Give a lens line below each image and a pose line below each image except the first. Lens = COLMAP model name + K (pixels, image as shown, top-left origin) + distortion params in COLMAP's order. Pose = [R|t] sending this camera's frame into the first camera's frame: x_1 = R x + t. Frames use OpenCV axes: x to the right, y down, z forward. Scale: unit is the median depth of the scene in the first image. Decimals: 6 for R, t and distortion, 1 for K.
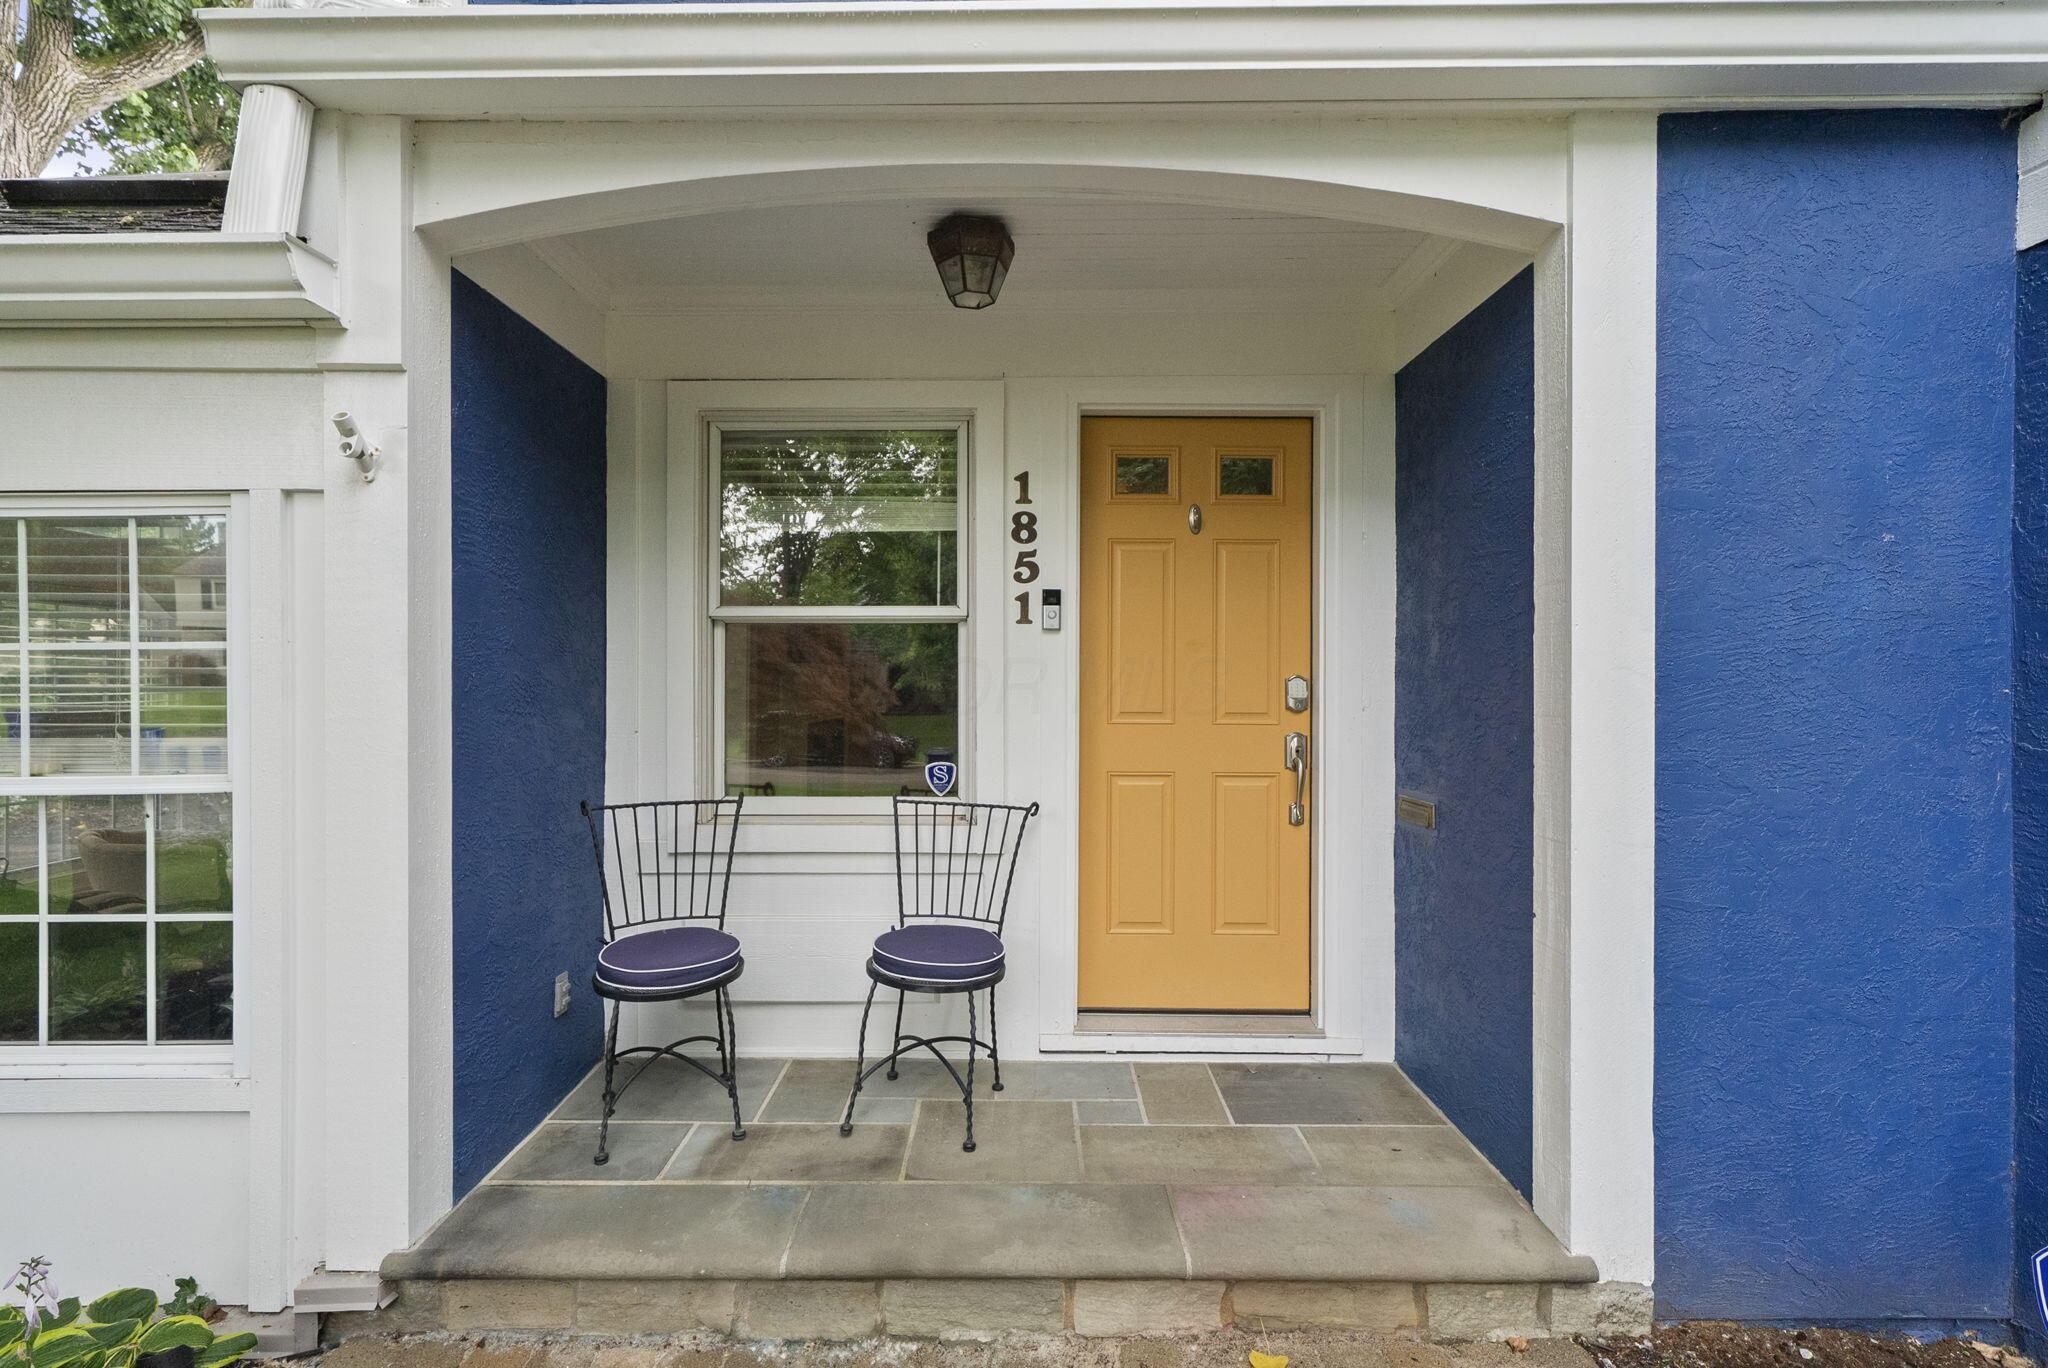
lens RADIAL K [[946.3, 0, 1014.0], [0, 946.3, 685.1], [0, 0, 1]] dist [-0.005991, 0.000207]
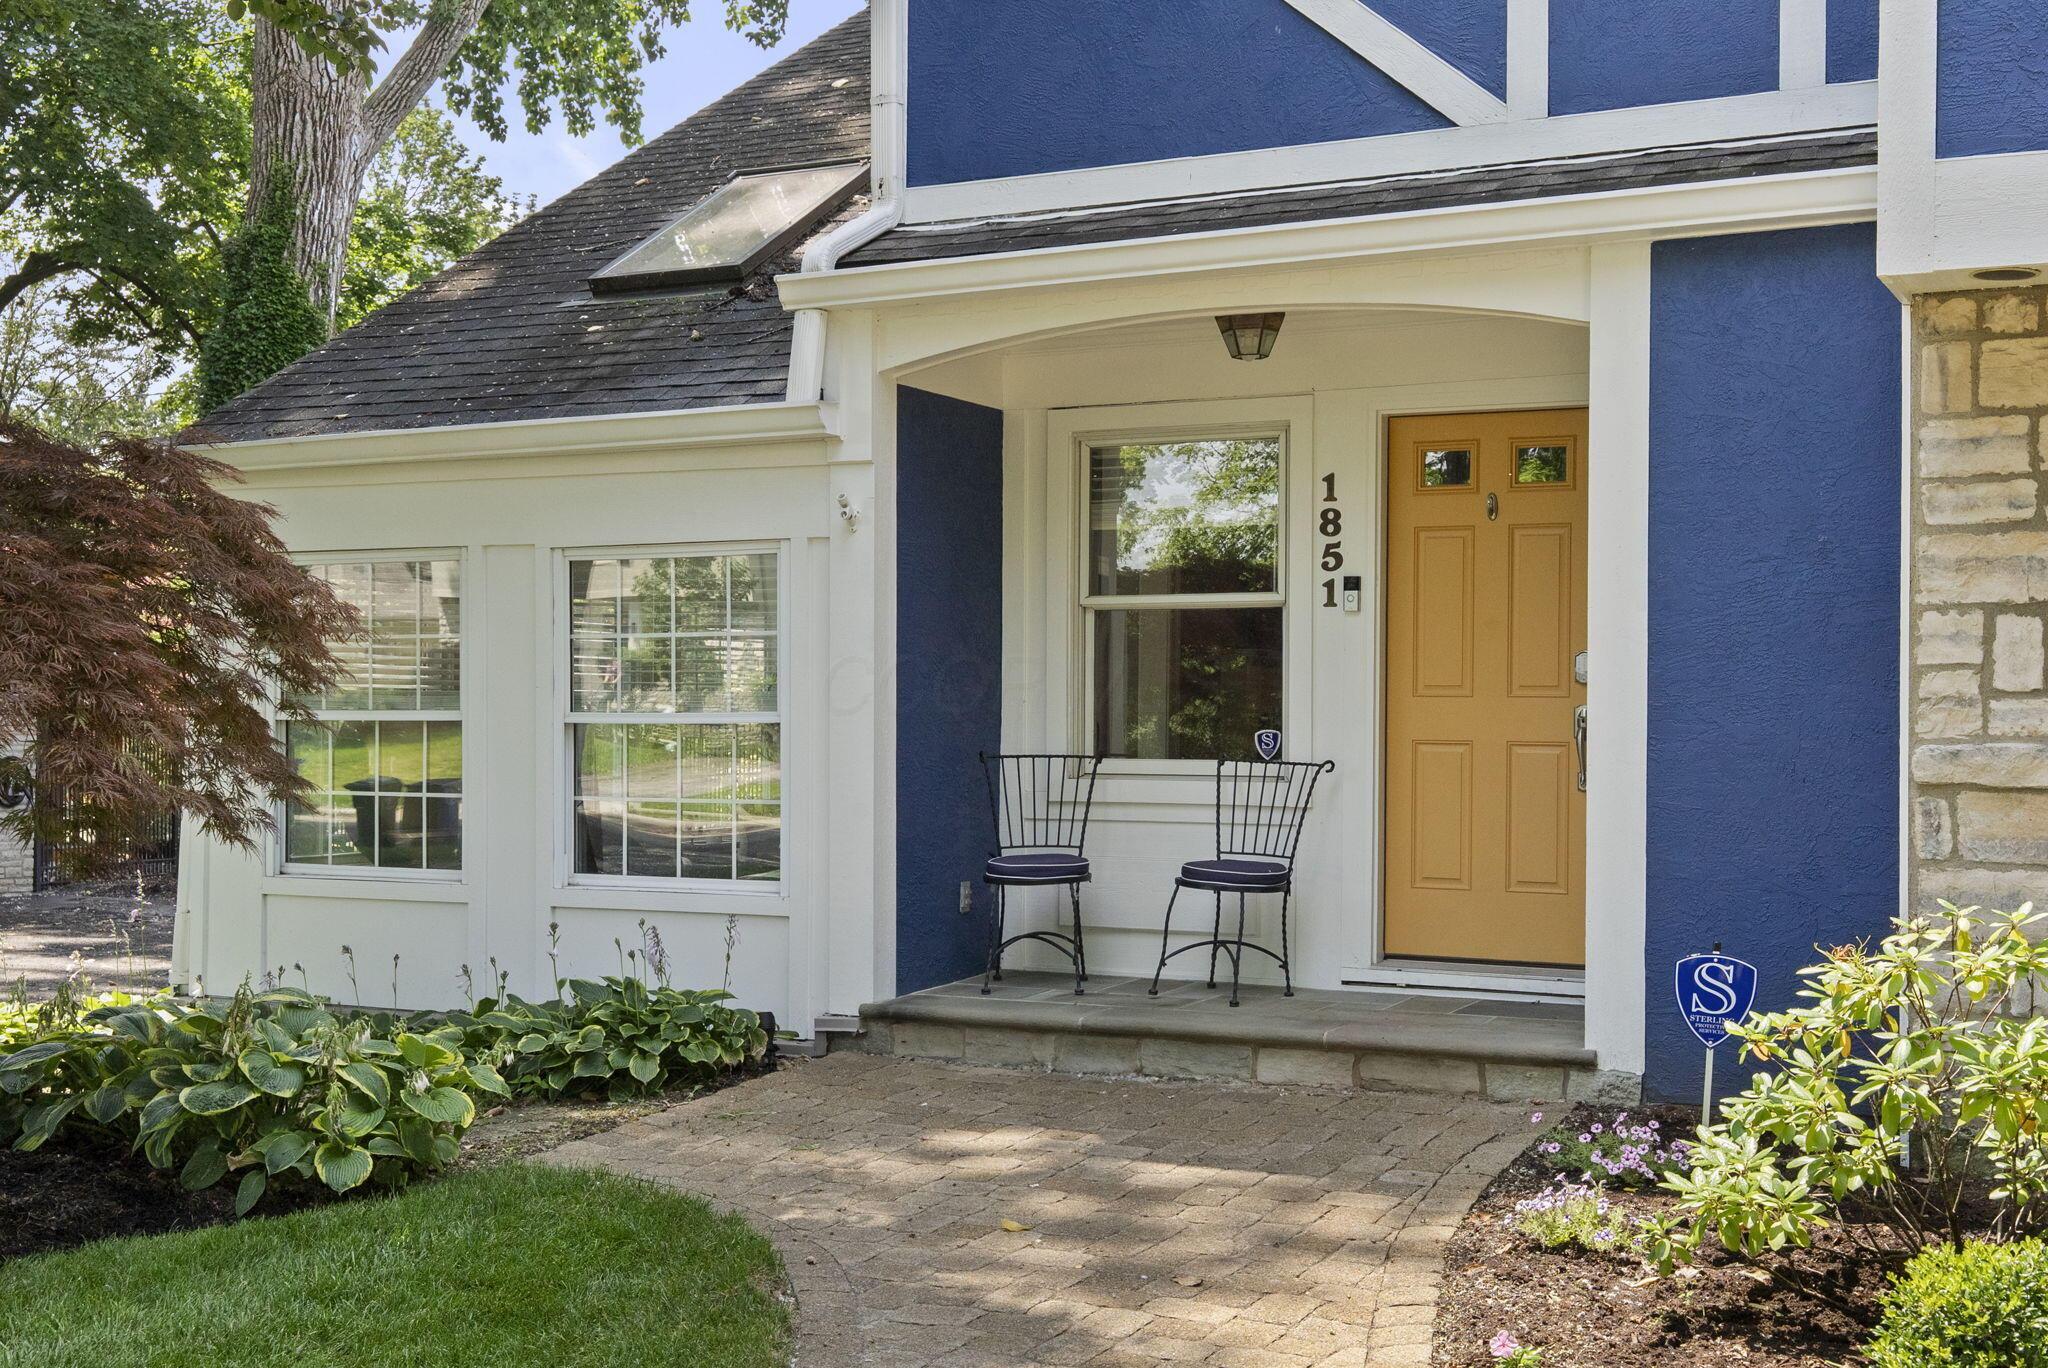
lens RADIAL K [[2343.4, 0, 1012.6], [0, 2343.4, 691.6], [0, 0, 1]] dist [-0.009950, 0.000000]
pose [[0.896176, -0.002434, -0.443693, 0.966882], [-0.003267, 0.999922, -0.012085, 0.076358], [0.443687, 0.012280, 0.896098, -1.783943]]
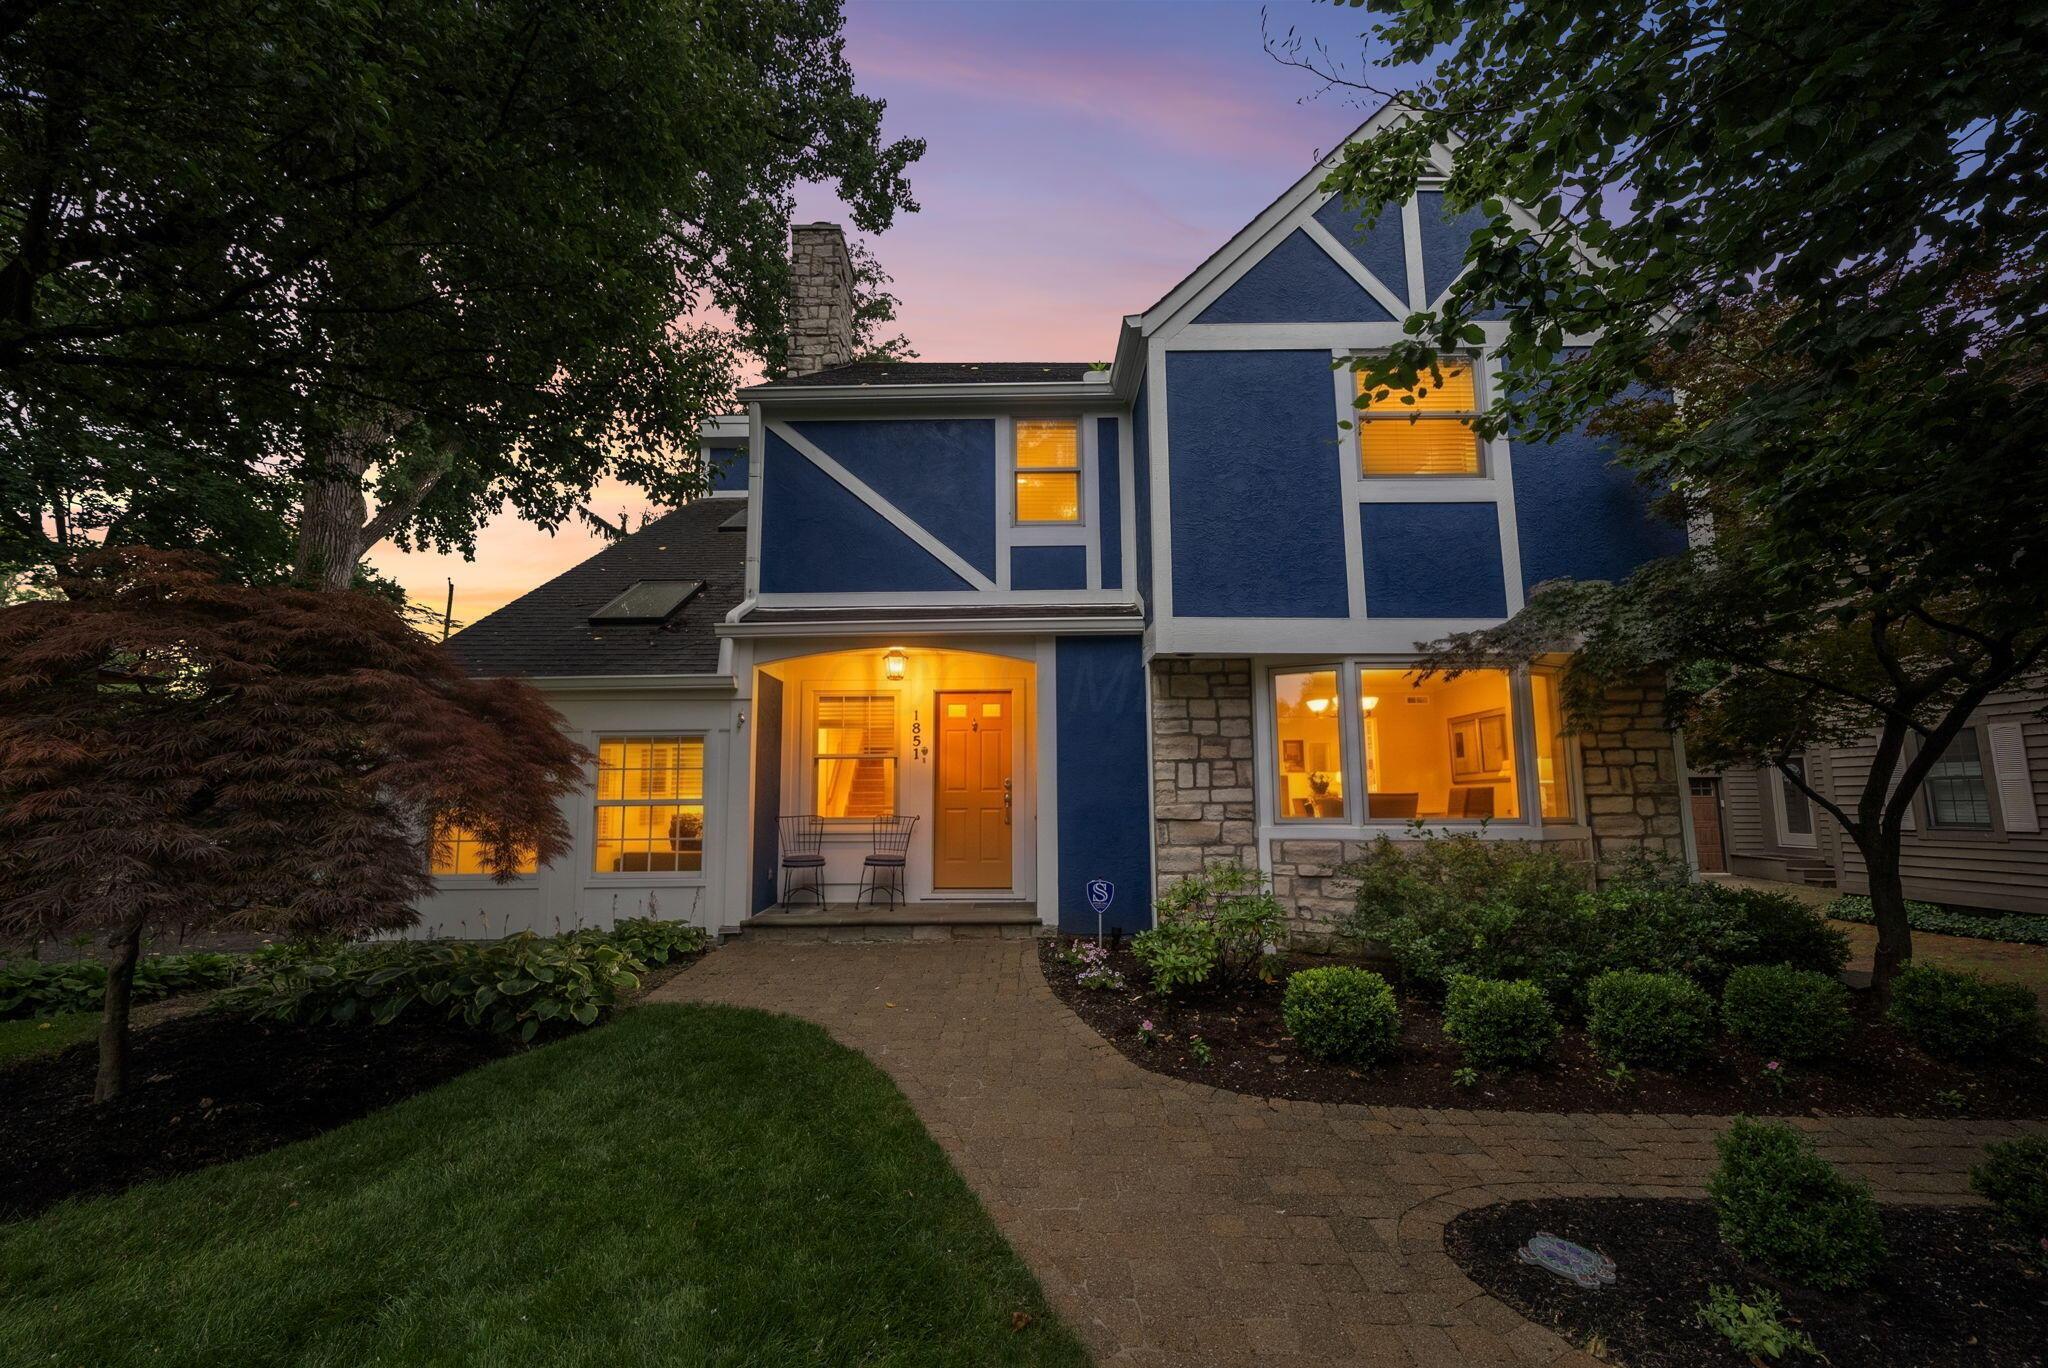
lens RADIAL K [[845.9, 0, 1012.4], [0, 845.9, 683.3], [0, 0, 1]] dist [-0.002692, -0.000227]
pose [[0.999928, -0.010774, -0.005341, 0.358999], [0.009943, 0.990561, -0.136714, 0.075887], [0.006763, 0.136651, 0.990596, -1.876743]]
